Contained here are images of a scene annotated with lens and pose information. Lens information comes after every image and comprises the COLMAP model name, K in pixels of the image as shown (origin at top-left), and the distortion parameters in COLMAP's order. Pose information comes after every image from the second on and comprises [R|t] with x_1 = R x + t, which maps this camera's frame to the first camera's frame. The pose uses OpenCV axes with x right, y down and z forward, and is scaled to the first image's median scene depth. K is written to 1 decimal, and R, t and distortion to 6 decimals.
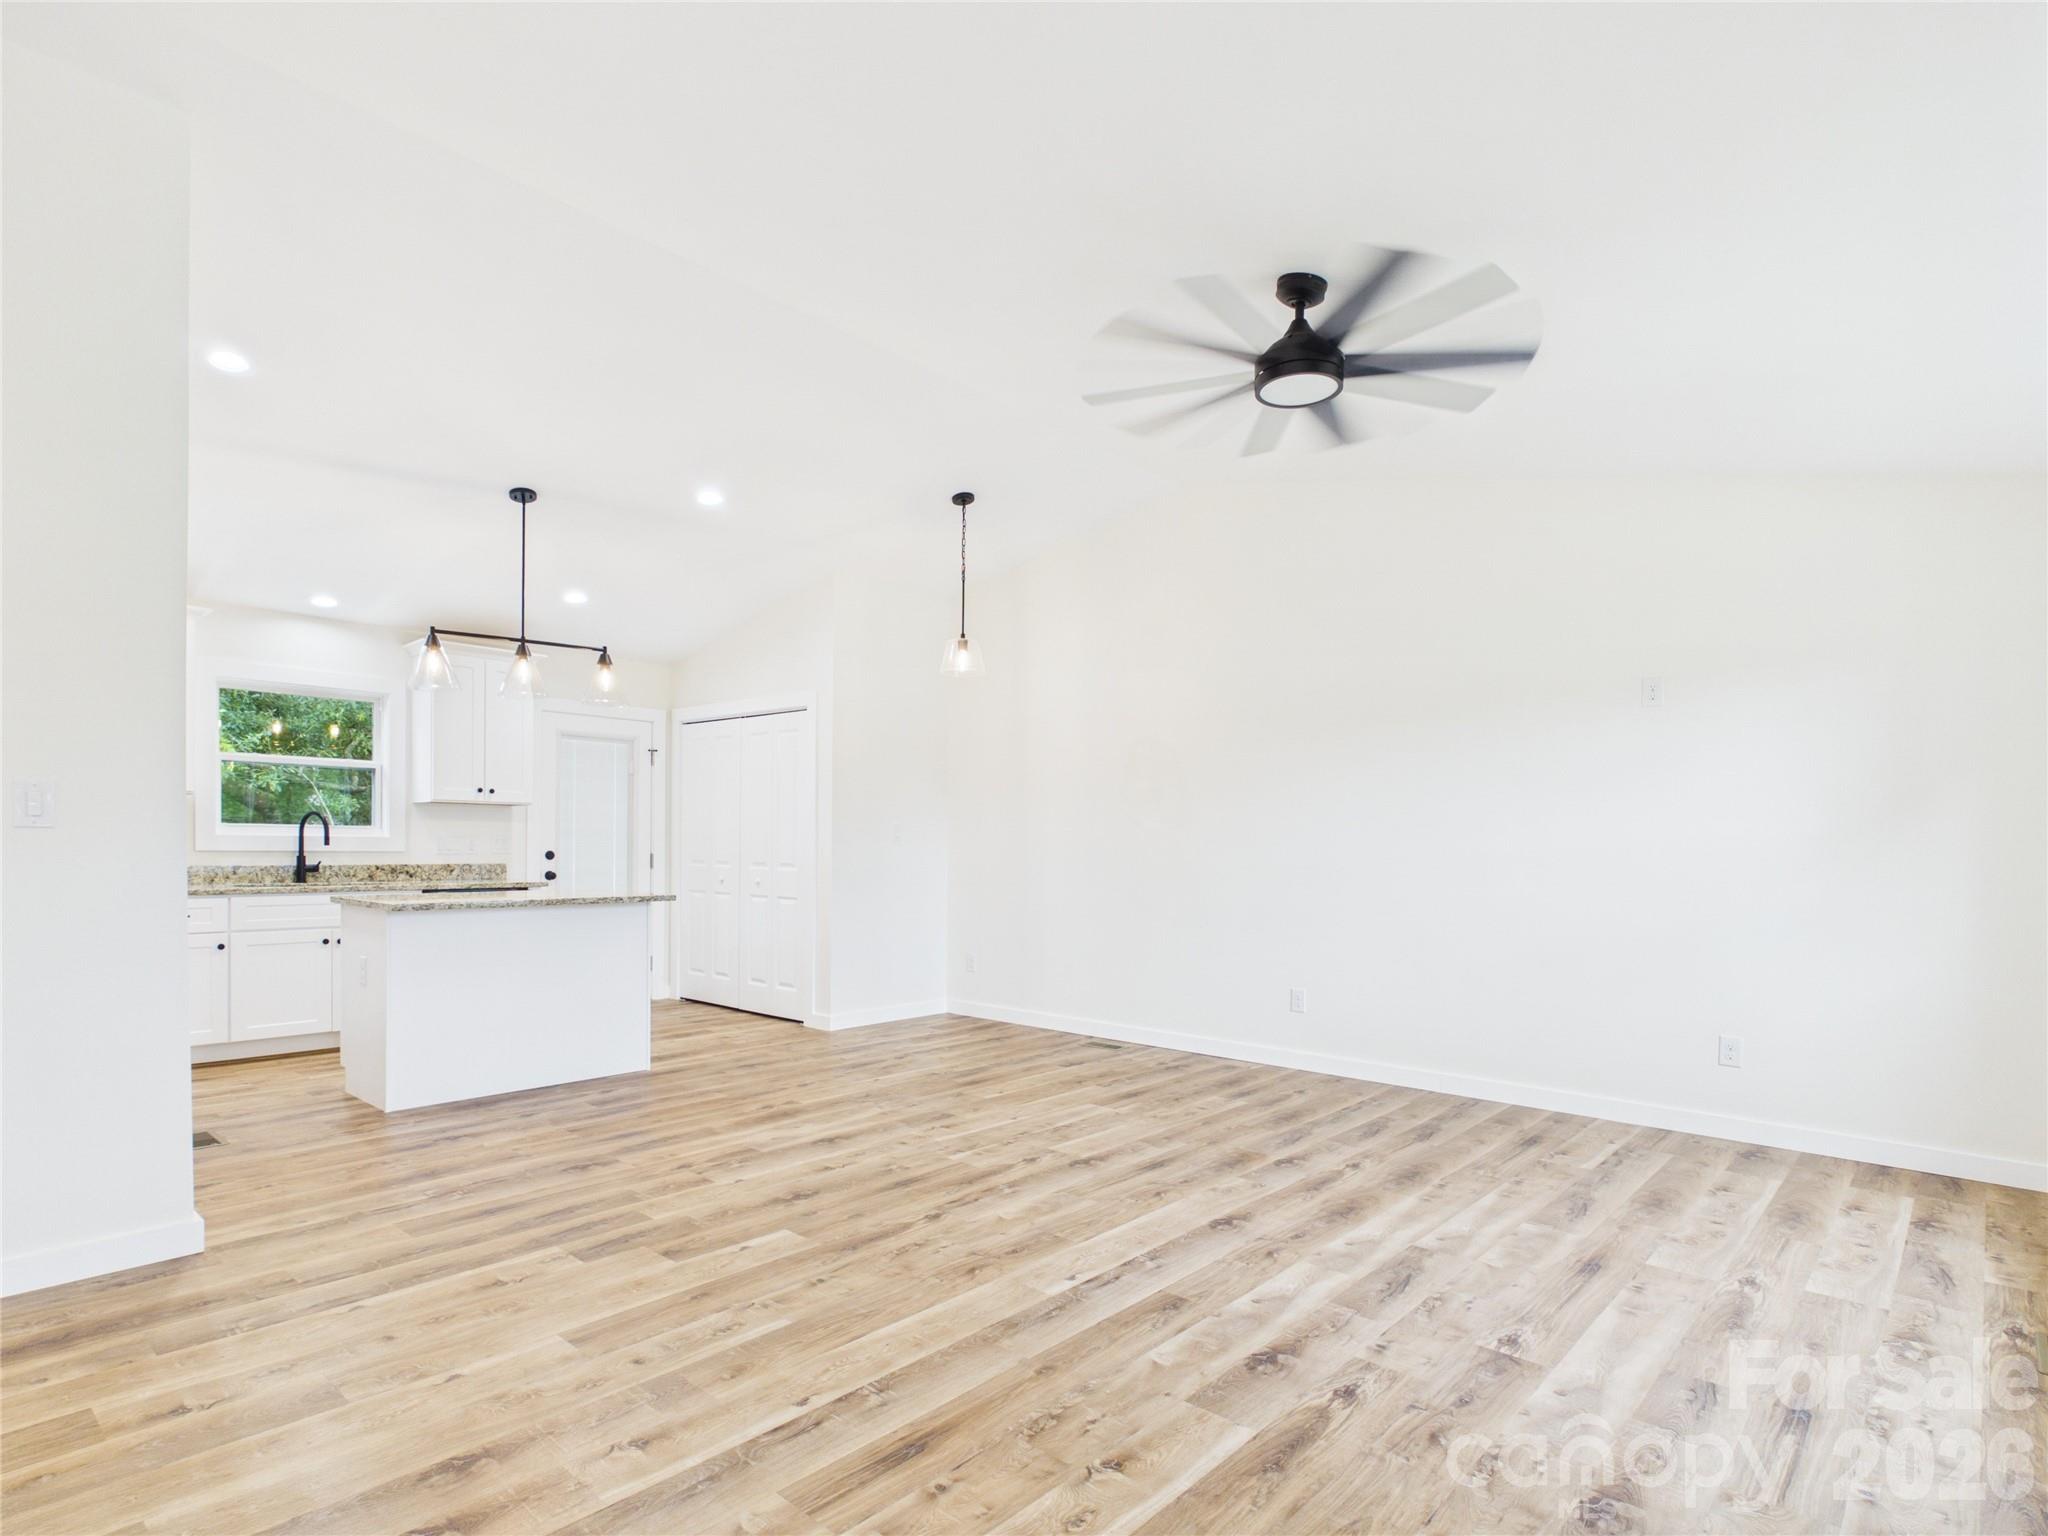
lens RADIAL K [[1075.5, 0, 1025.5], [0, 1075.5, 856.6], [0, 0, 1]] dist [0.000177, 0.000628]
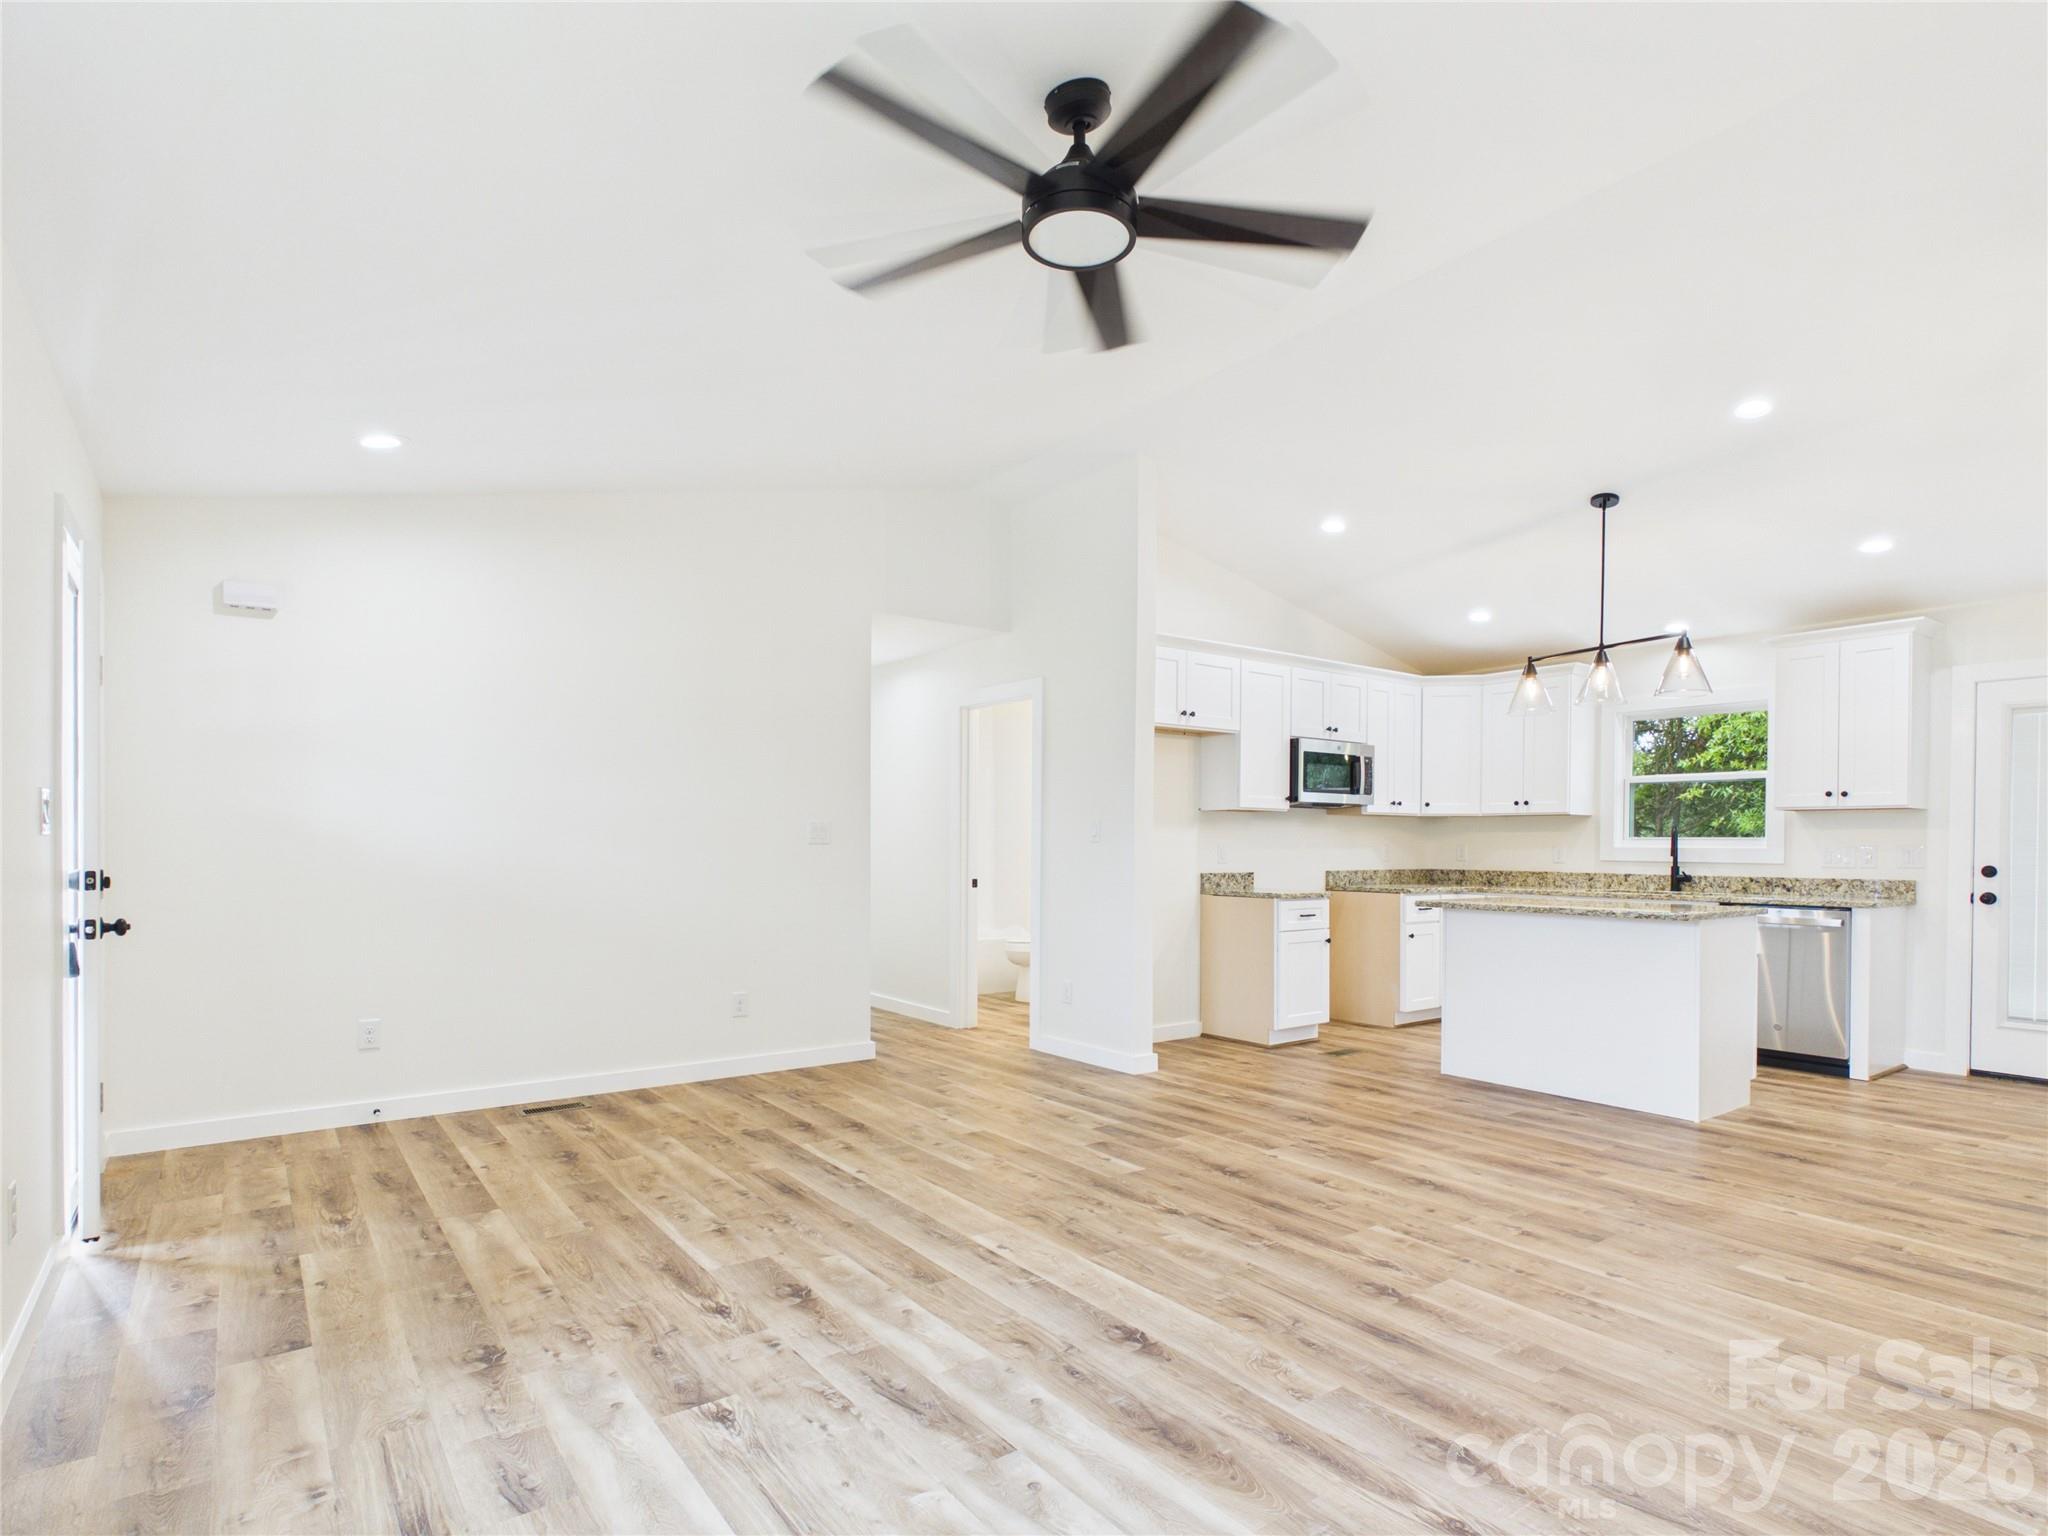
lens RADIAL K [[1075.5, 0, 1025.5], [0, 1075.5, 856.6], [0, 0, 1]] dist [0.000177, 0.000628]
pose [[-0.204399, -0.000183, -0.978888, 0.576883], [-0.019367, 0.999805, 0.003857, -0.002148], [0.978696, 0.019747, -0.204362, 0.652135]]
